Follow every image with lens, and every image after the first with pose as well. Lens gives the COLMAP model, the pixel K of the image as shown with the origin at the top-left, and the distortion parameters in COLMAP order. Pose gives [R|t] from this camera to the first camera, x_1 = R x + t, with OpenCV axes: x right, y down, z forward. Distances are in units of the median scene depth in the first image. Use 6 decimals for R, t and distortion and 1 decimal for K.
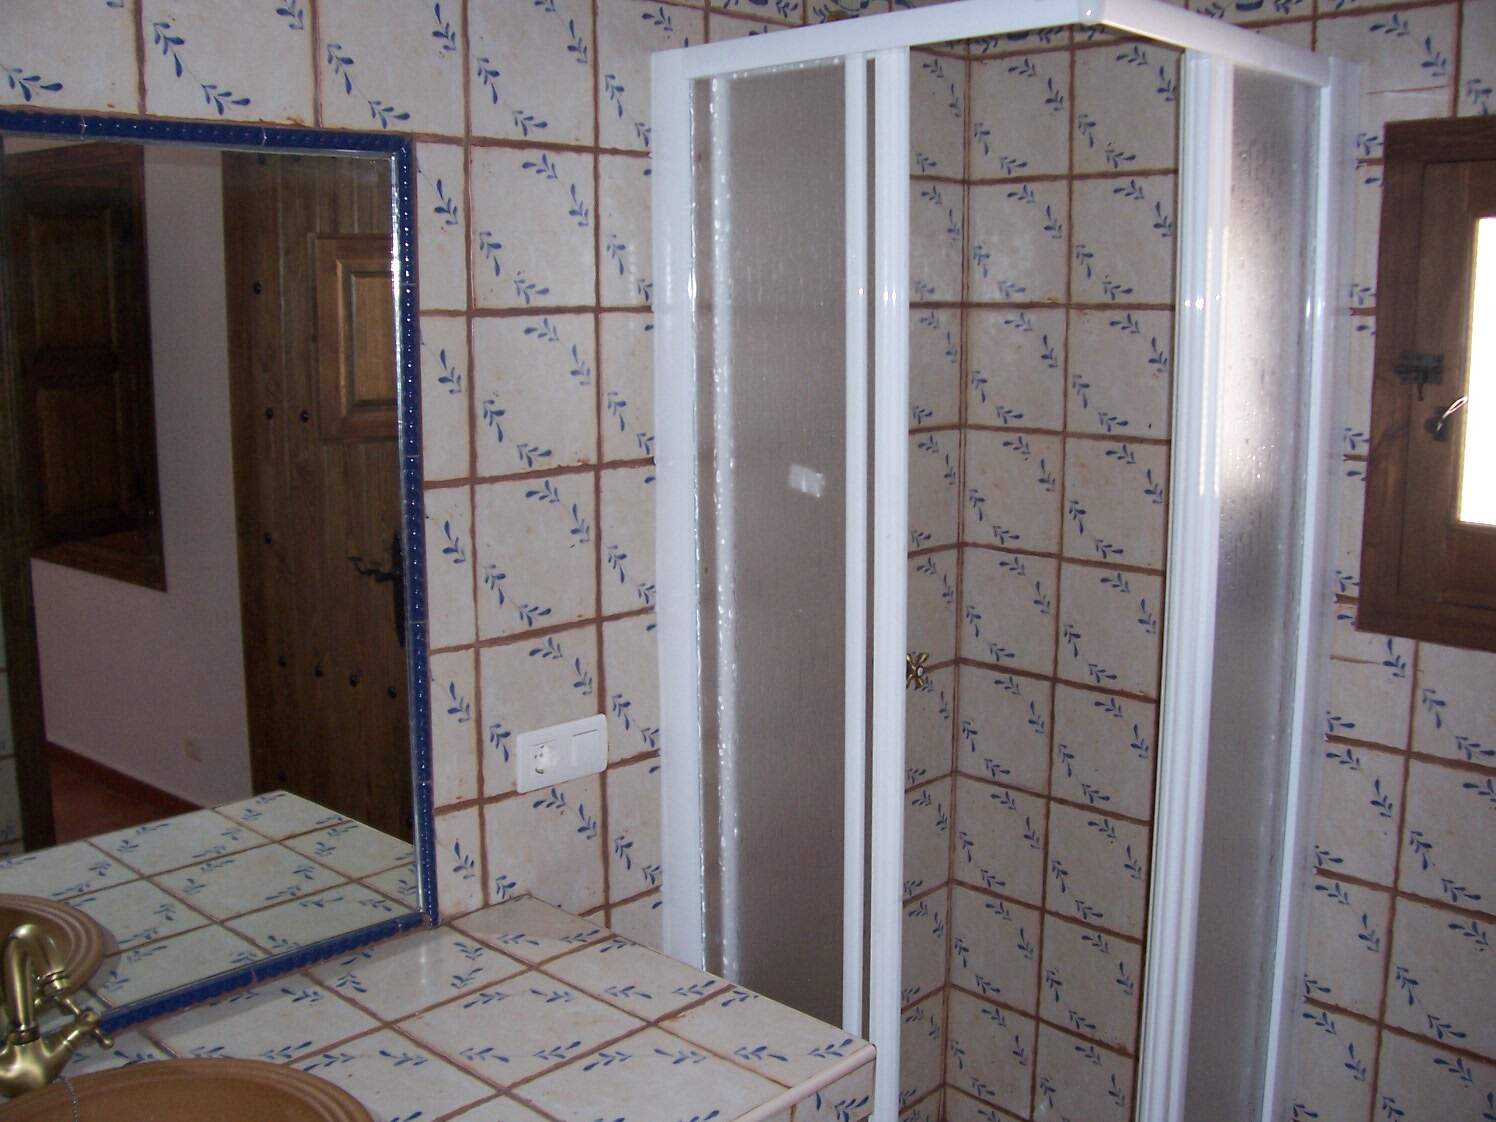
lens RADIAL K [[1545.7, 0, 770.2], [0, 1545.7, 560.9], [0, 0, 1]] dist [-0.198557, 0.232448]
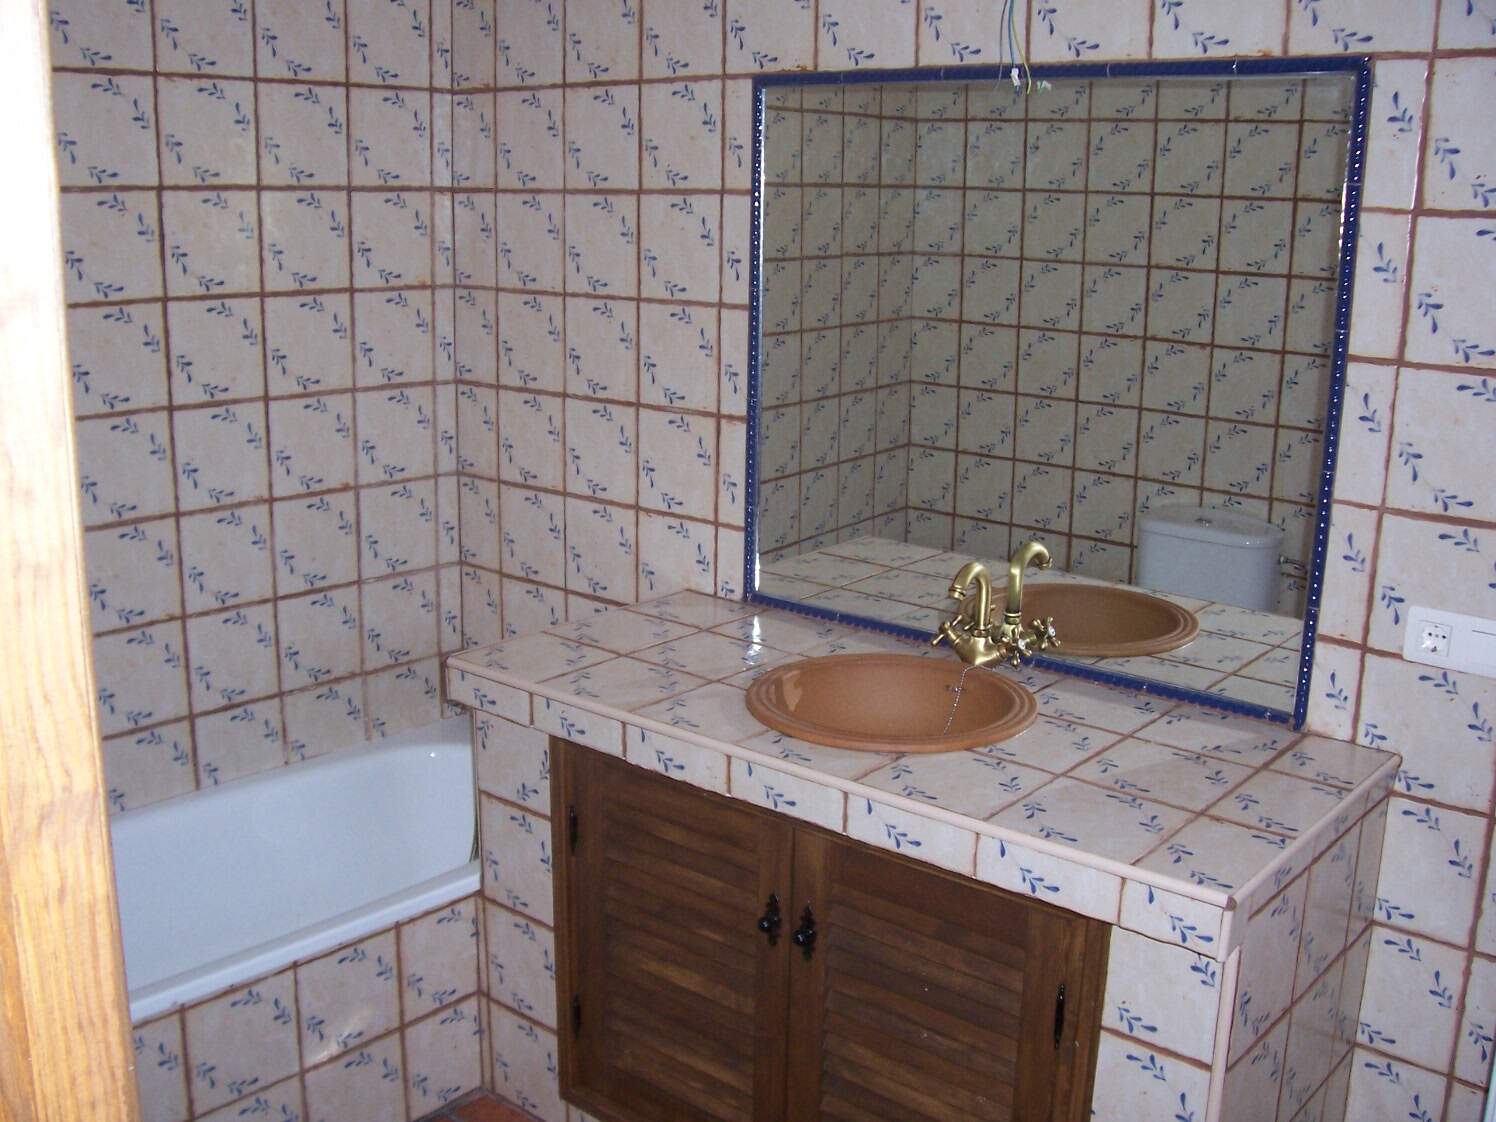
lens RADIAL K [[1545.7, 0, 770.2], [0, 1545.7, 560.9], [0, 0, 1]] dist [-0.198557, 0.232448]
pose [[0.059542, 0.230721, -0.971196, 0.898712], [-0.194310, 0.956991, 0.215434, -0.062065], [0.979132, 0.175885, 0.101812, 0.473828]]
